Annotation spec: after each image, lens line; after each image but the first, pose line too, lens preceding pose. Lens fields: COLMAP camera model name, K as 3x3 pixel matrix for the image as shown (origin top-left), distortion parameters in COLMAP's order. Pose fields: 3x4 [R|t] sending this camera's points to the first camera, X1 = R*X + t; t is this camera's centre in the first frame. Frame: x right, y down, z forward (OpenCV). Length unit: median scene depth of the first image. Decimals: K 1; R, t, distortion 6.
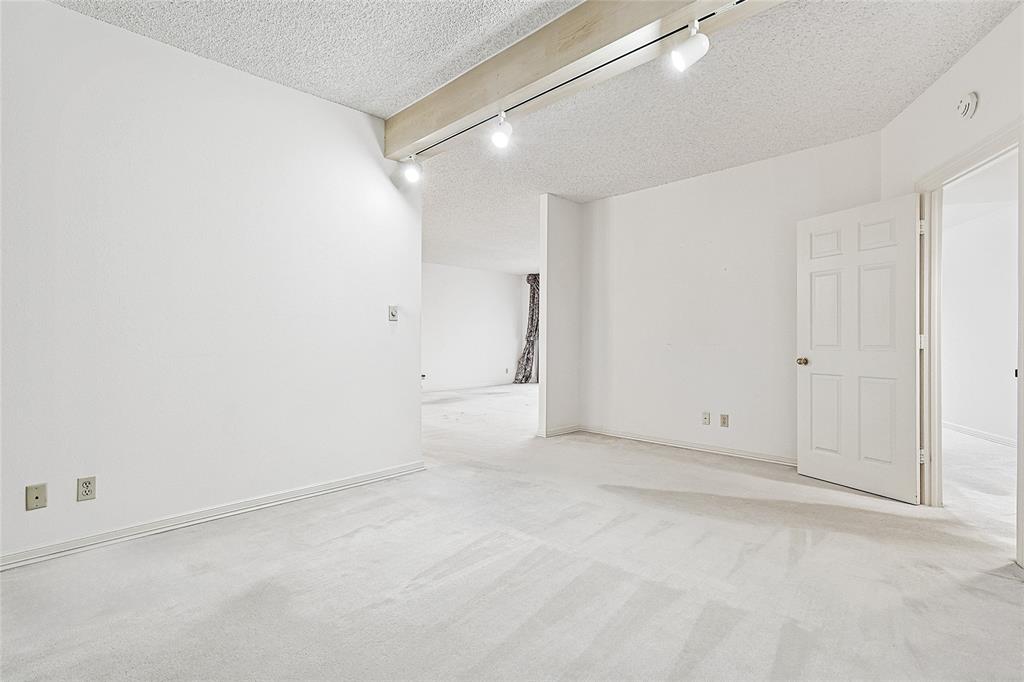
lens RADIAL K [[480.0, 0, 515.8], [0, 480.0, 335.9], [0, 0, 1]] dist [0.010017, -0.000143]
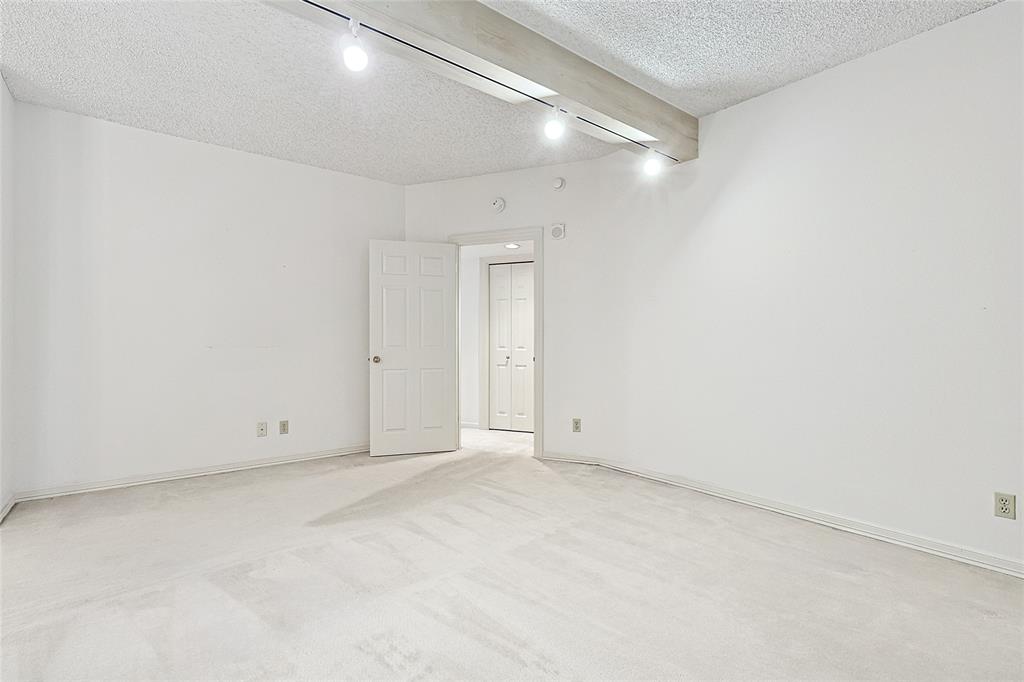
lens RADIAL K [[480.0, 0, 522.6], [0, 480.0, 325.9], [0, 0, 1]] dist [0.010017, -0.000143]
pose [[0.112191, 0.035674, 0.993046, -0.439951], [-0.009490, 0.999348, -0.034828, 0.007273], [-0.993641, -0.005517, 0.112456, 0.424802]]
